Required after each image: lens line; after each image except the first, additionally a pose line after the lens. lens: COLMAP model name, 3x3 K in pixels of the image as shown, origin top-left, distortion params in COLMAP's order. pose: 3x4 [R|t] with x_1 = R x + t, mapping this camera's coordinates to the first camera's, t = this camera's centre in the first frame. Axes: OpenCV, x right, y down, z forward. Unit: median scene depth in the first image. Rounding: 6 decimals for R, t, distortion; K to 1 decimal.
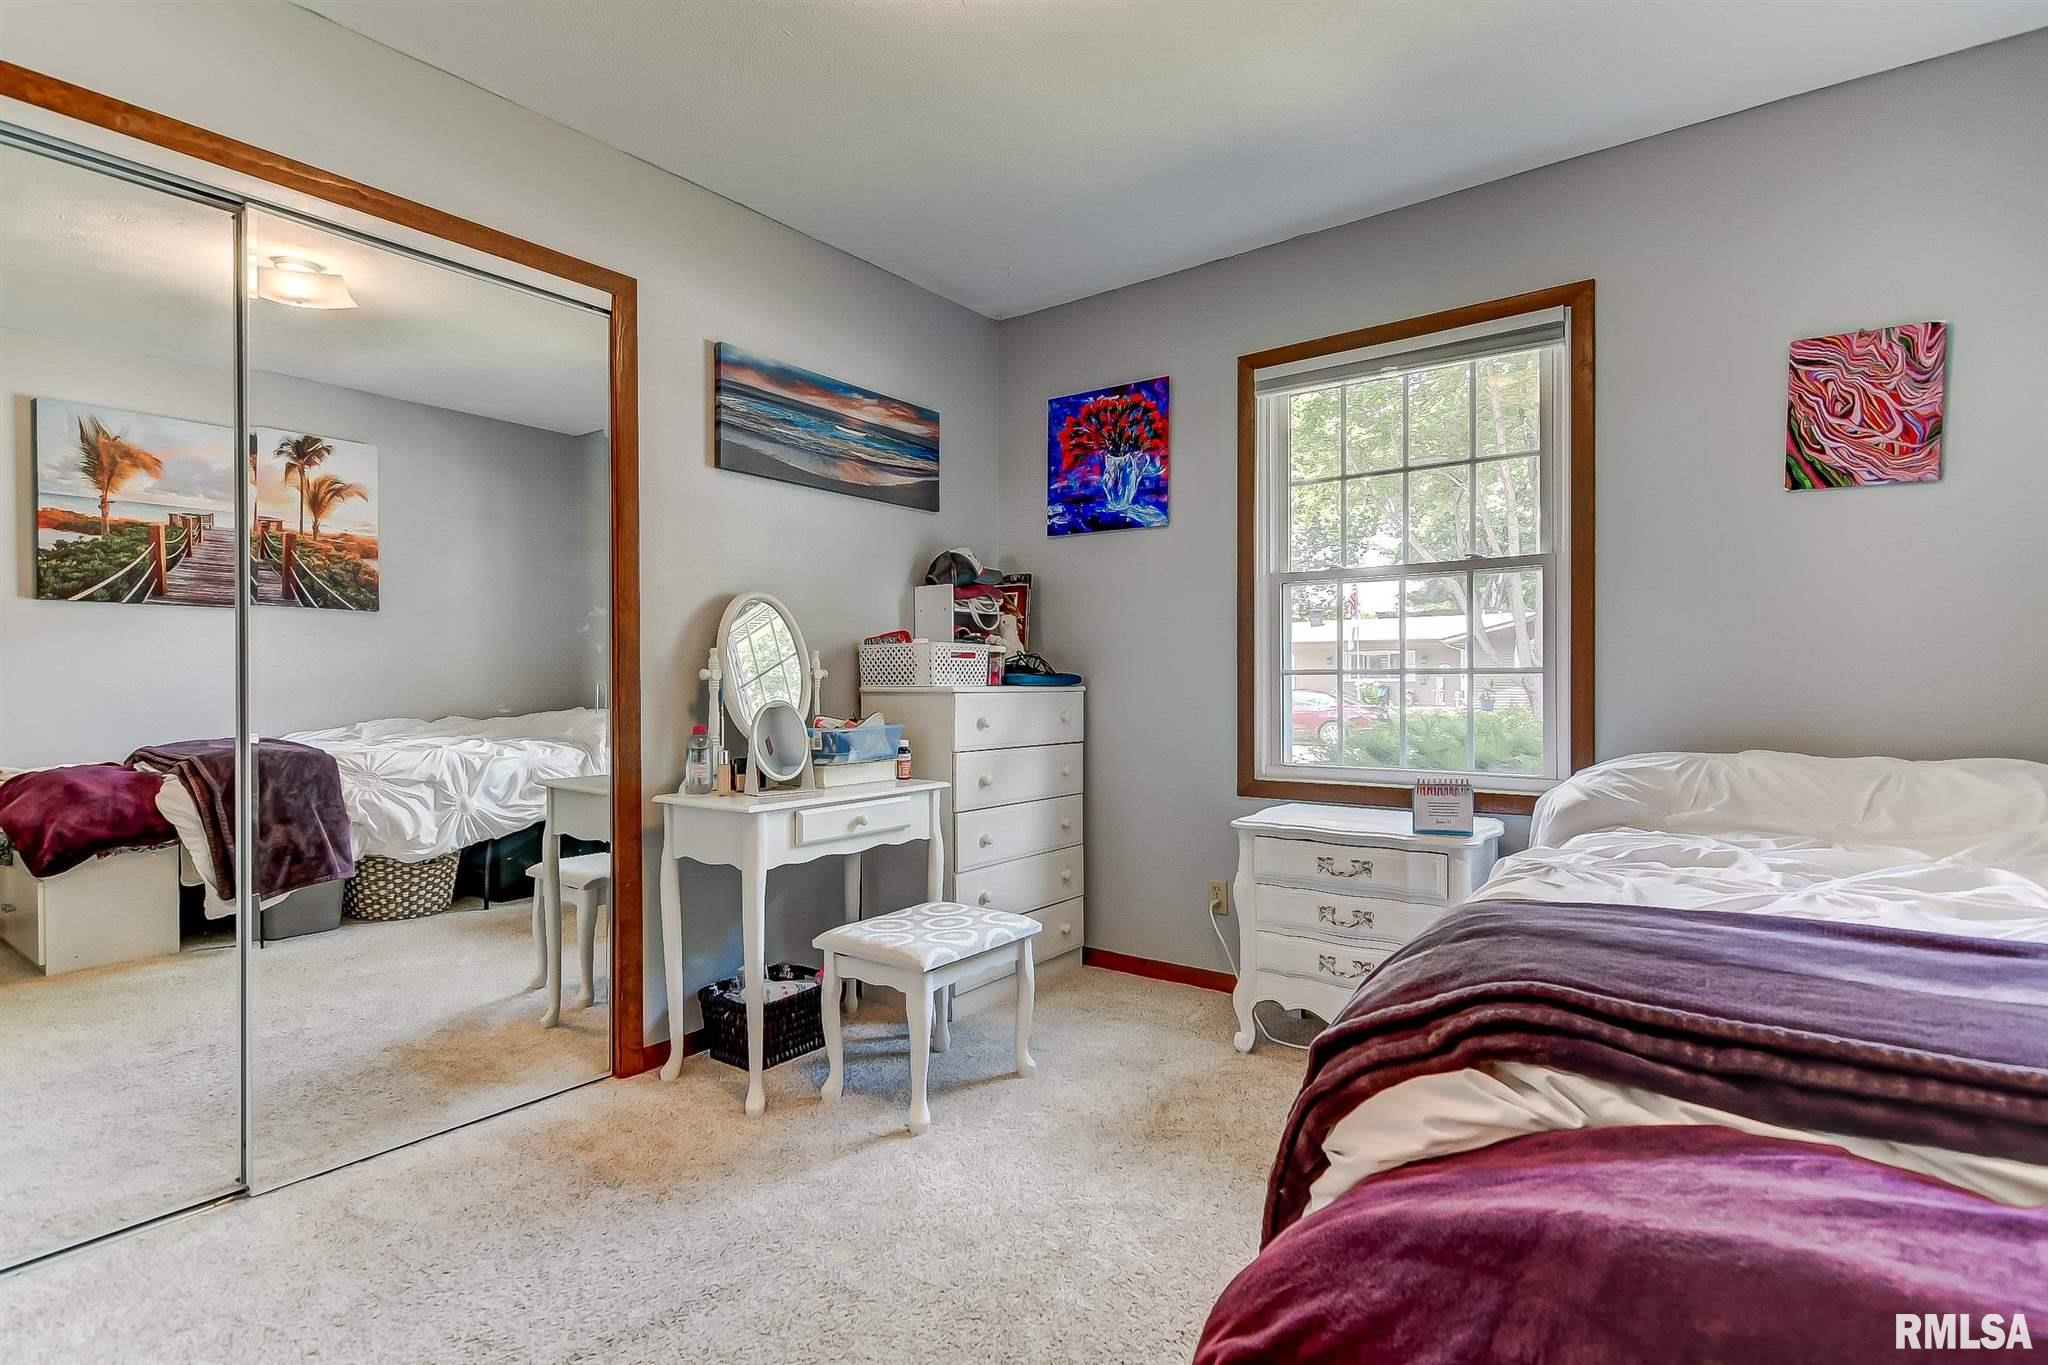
lens RADIAL K [[996.7, 0, 1024.0], [0, 996.7, 682.5], [0, 0, 1]] dist [0.000233, 0.000001]
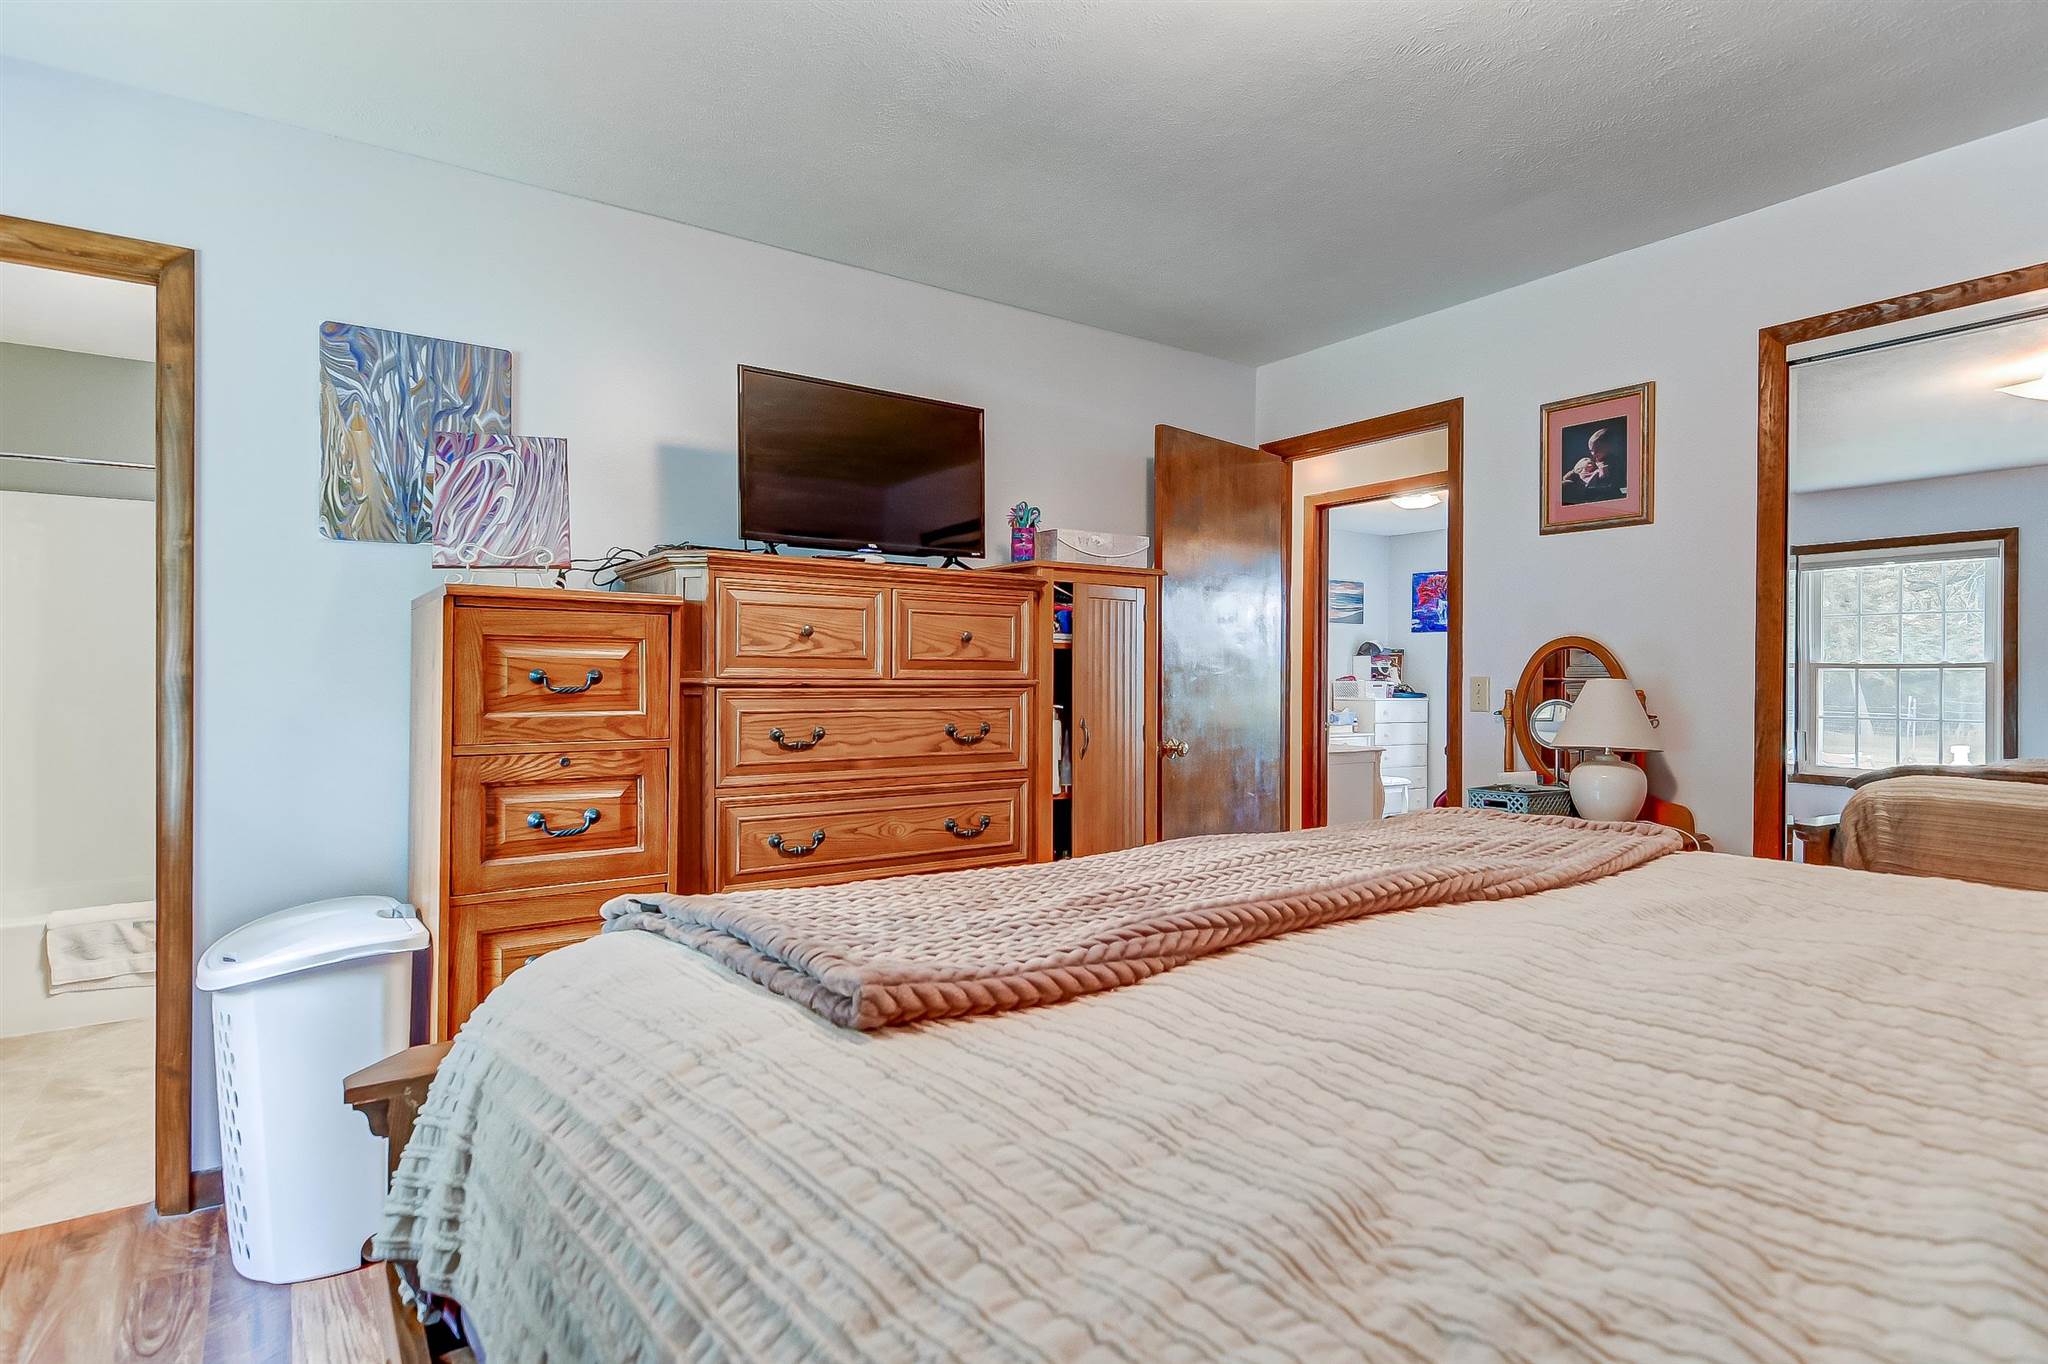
lens RADIAL K [[1051.4, 0, 1024.0], [0, 1051.4, 682.0], [0, 0, 1]] dist [0.000362, -0.000102]
pose [[0.953636, 0.004798, -0.300925, -0.100714], [-0.007149, 0.999952, -0.006713, -0.011237], [0.300878, 0.008553, 0.953624, -1.613924]]
